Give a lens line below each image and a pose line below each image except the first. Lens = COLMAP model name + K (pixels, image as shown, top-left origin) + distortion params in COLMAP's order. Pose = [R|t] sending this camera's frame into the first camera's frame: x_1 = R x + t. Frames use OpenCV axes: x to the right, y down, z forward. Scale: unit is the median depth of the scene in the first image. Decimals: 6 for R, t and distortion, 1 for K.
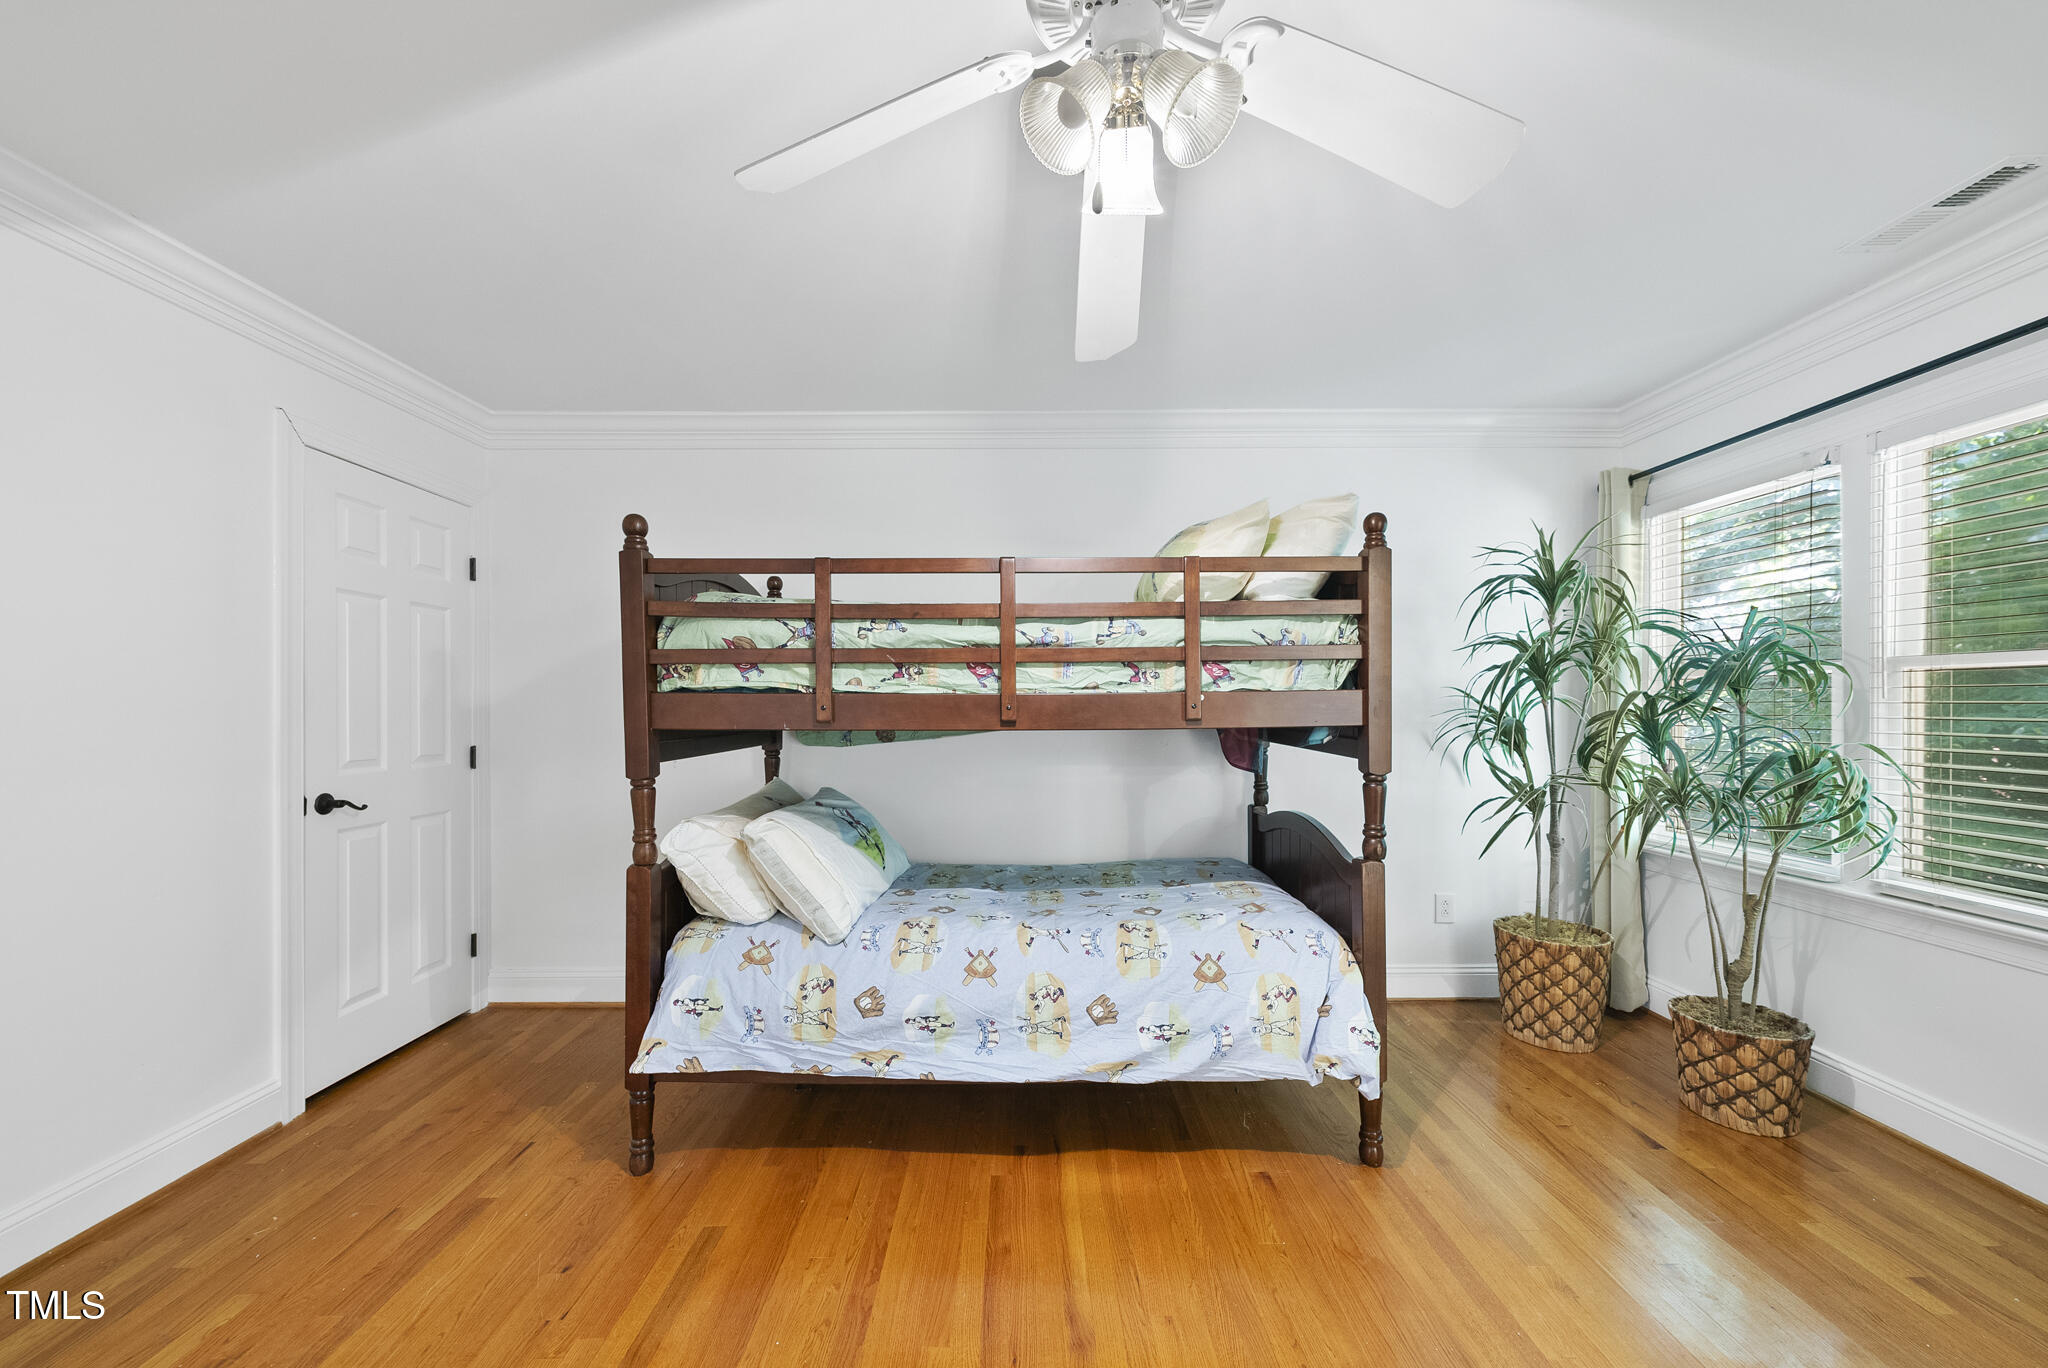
lens RADIAL K [[756.9, 0, 1026.9], [0, 756.9, 705.2], [0, 0, 1]] dist [-0.000770, 0.000075]
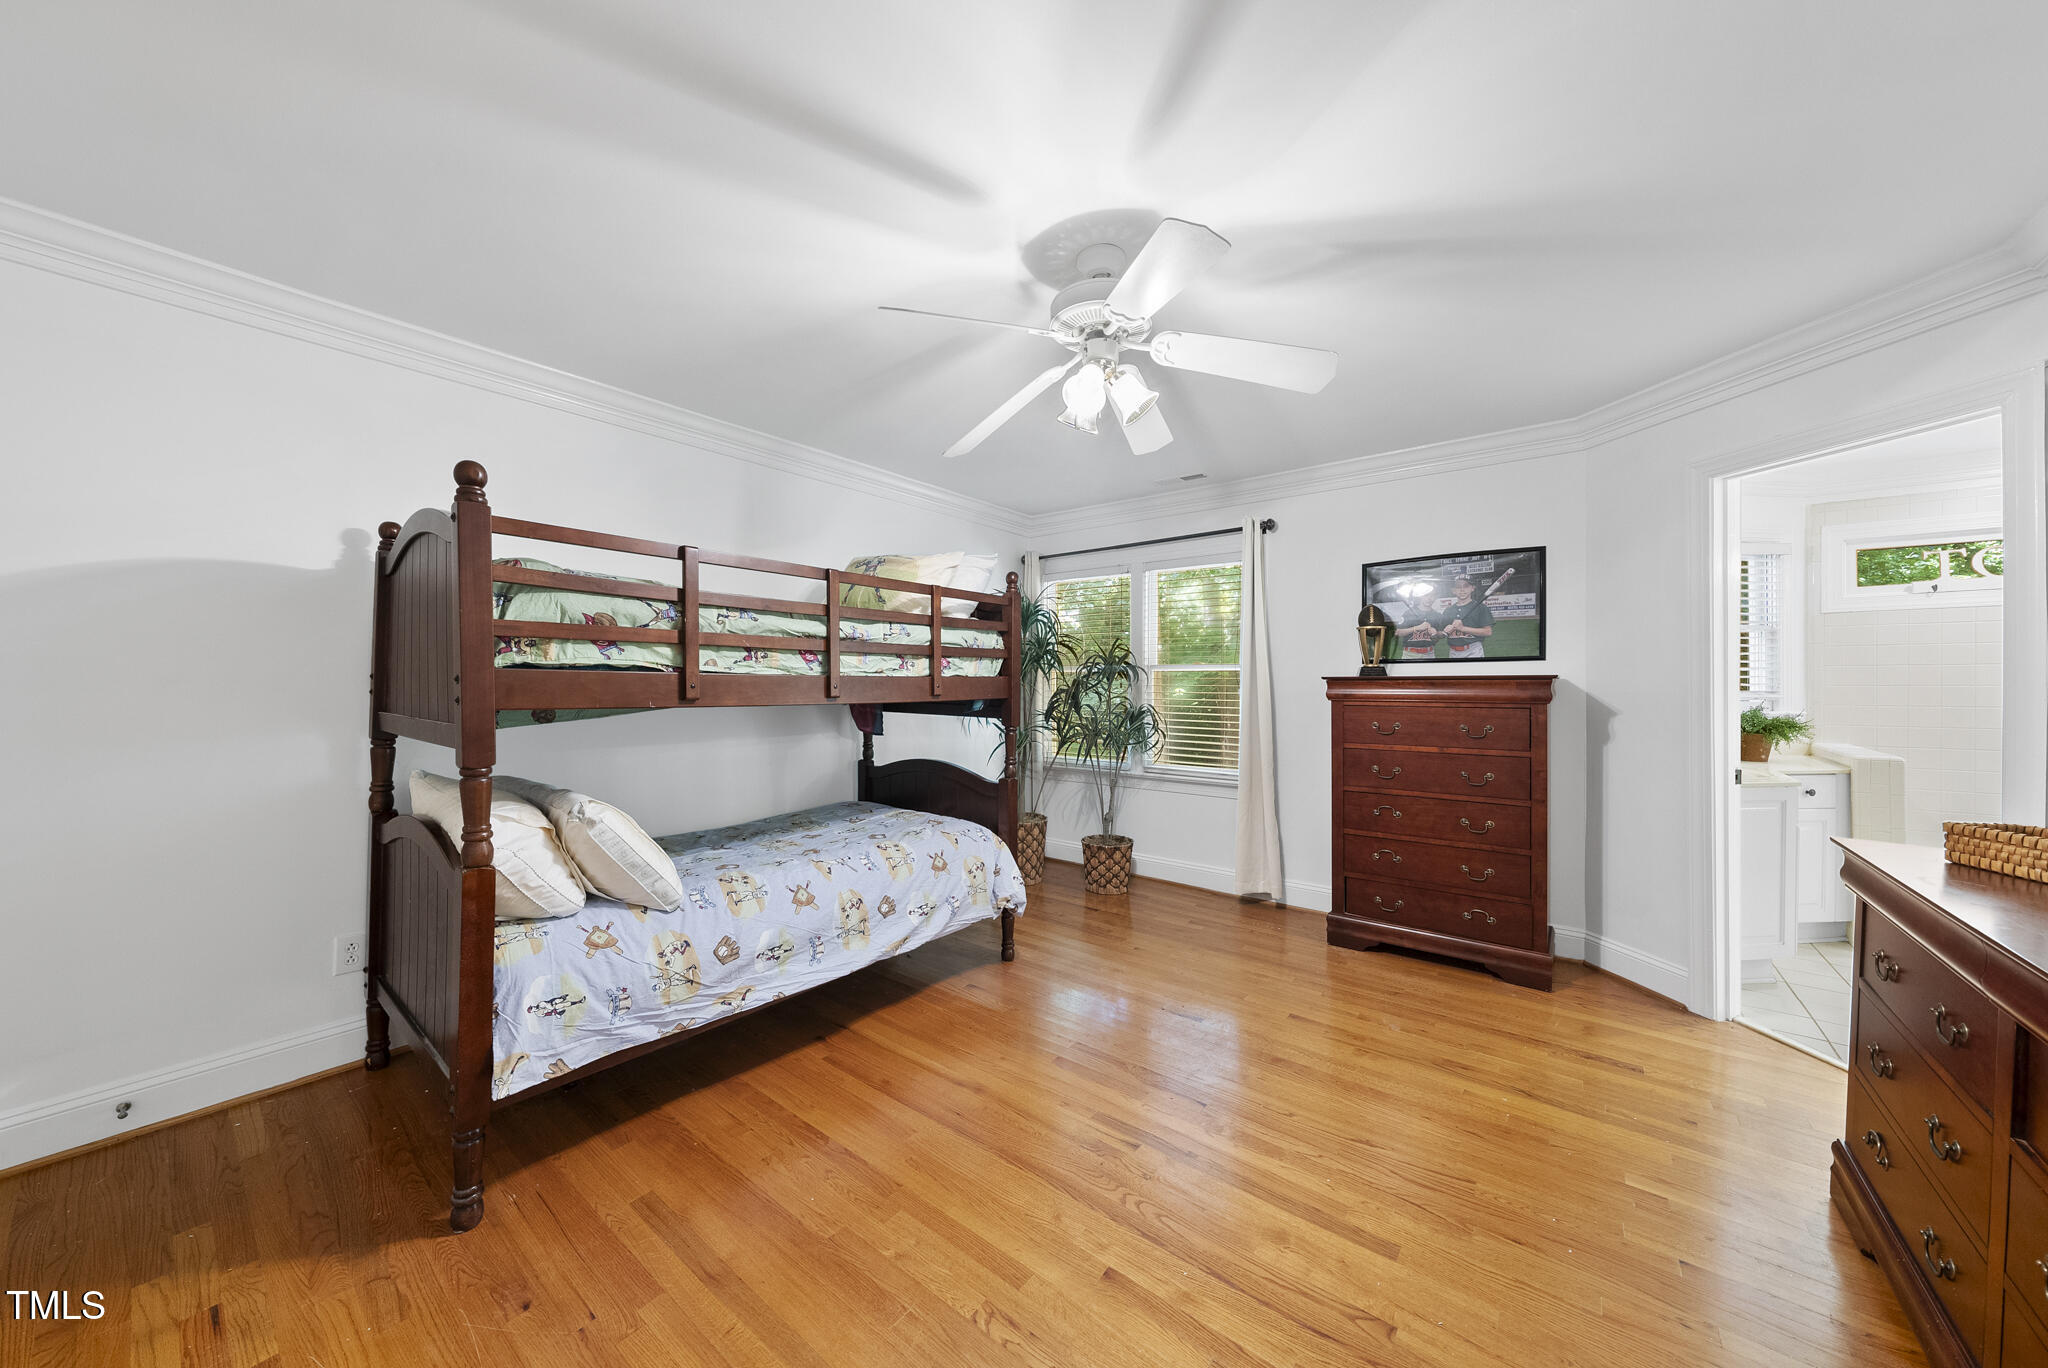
lens RADIAL K [[698.9, 0, 1027.0], [0, 698.9, 683.8], [0, 0, 1]] dist [-0.000442, 0.000402]
pose [[0.620938, 0.006367, 0.783834, -0.737090], [-0.005341, 0.999978, -0.003893, 0.001010], [-0.783842, -0.001769, 0.620958, 0.010175]]
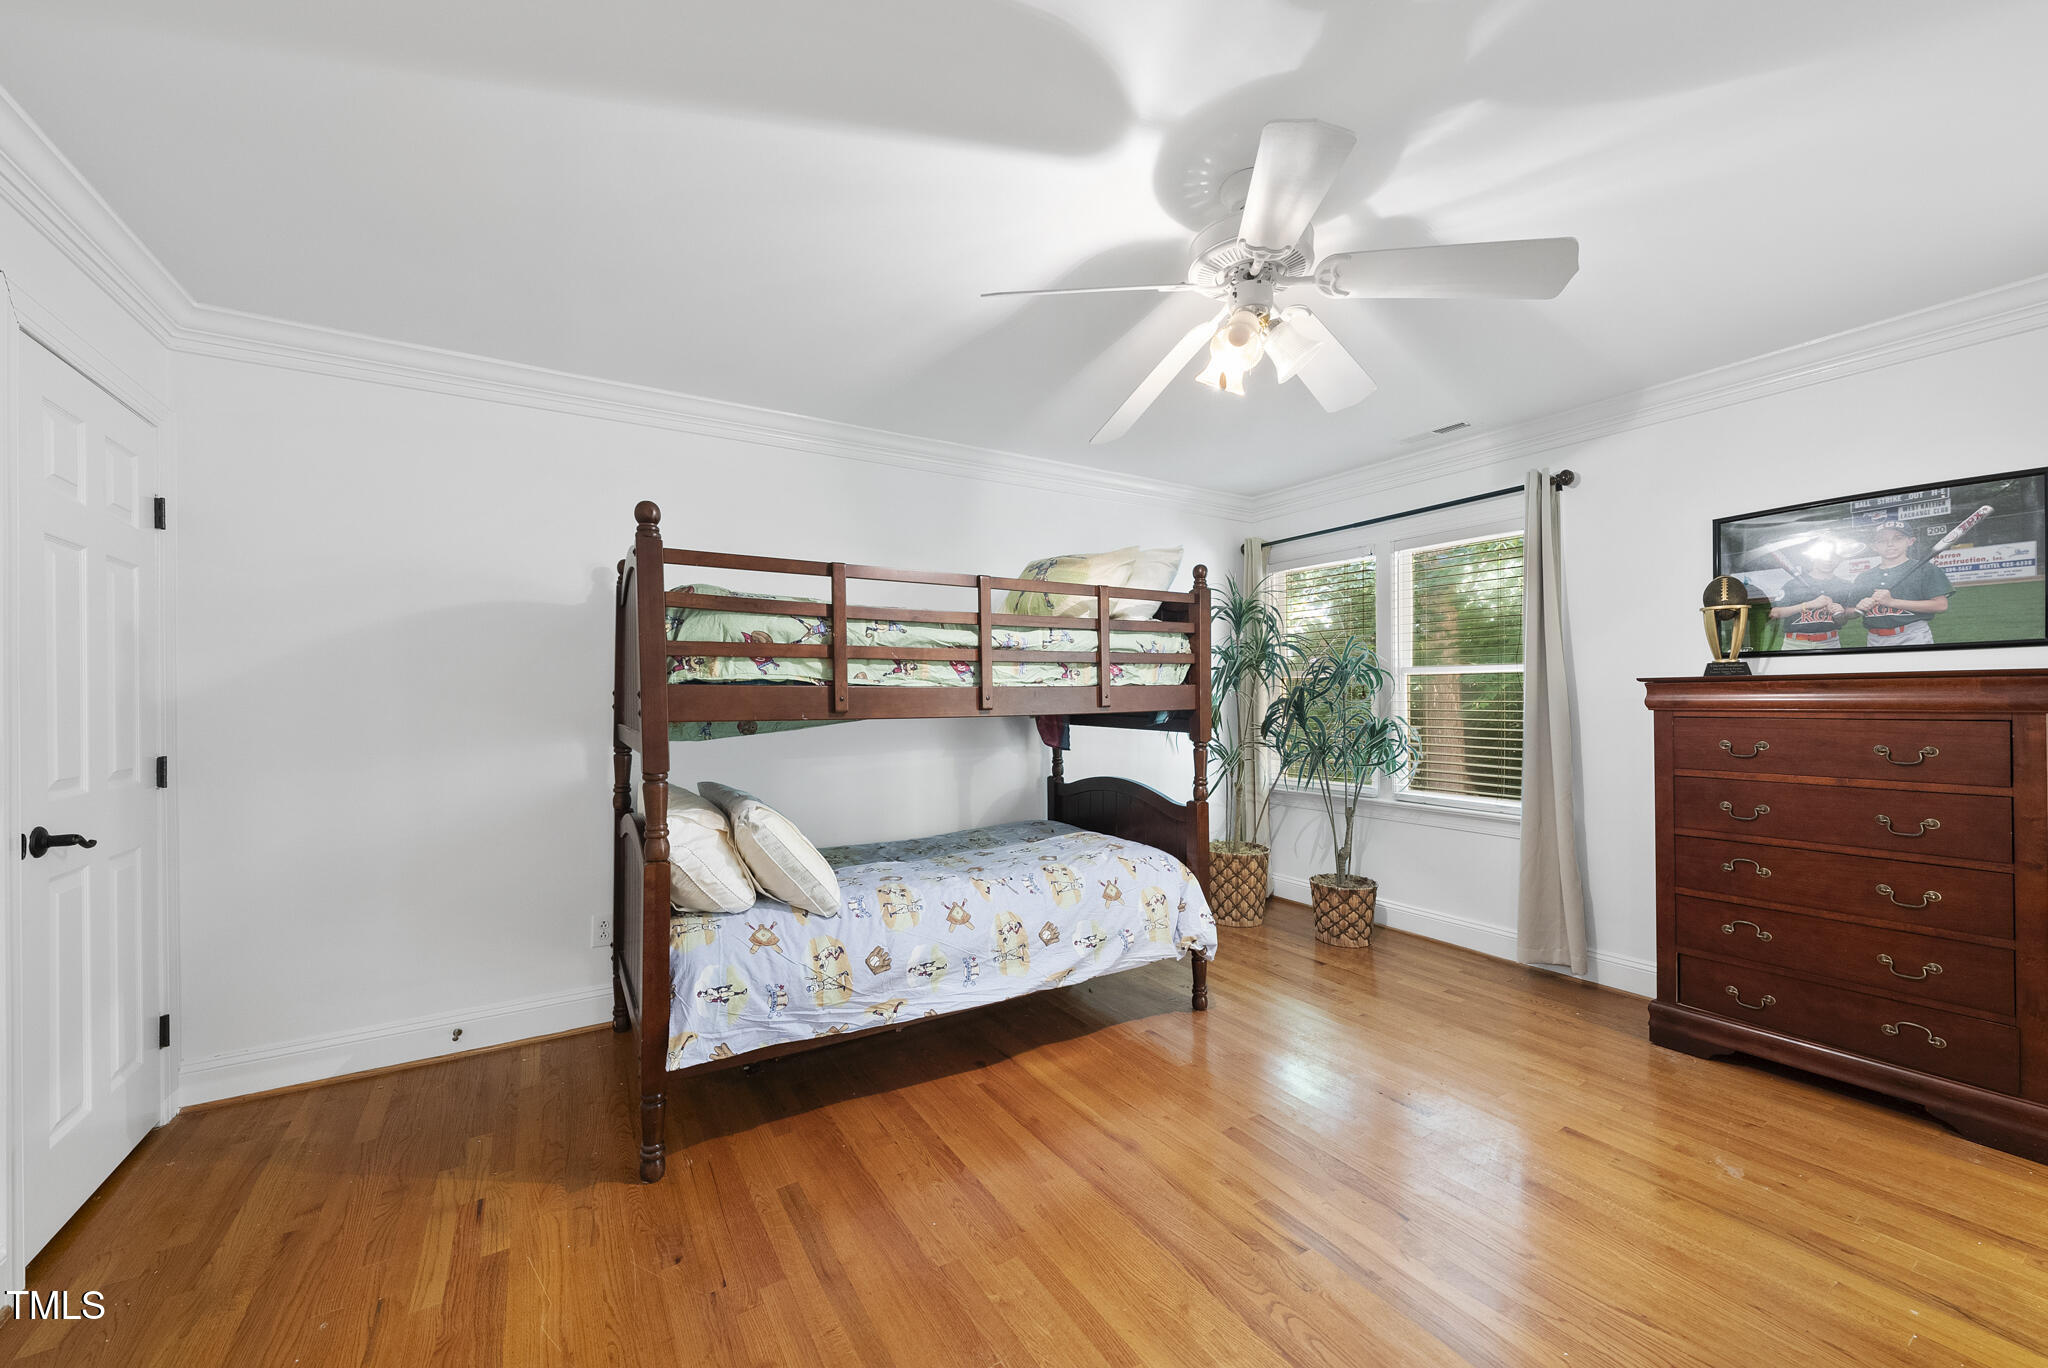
lens RADIAL K [[772.8, 0, 1022.3], [0, 772.8, 694.1], [0, 0, 1]] dist [-0.000060, -0.000153]
pose [[0.851898, -0.002095, 0.523704, -0.620811], [0.005416, 0.999974, -0.004811, 0.002886], [-0.523680, 0.006935, 0.851887, -0.095103]]
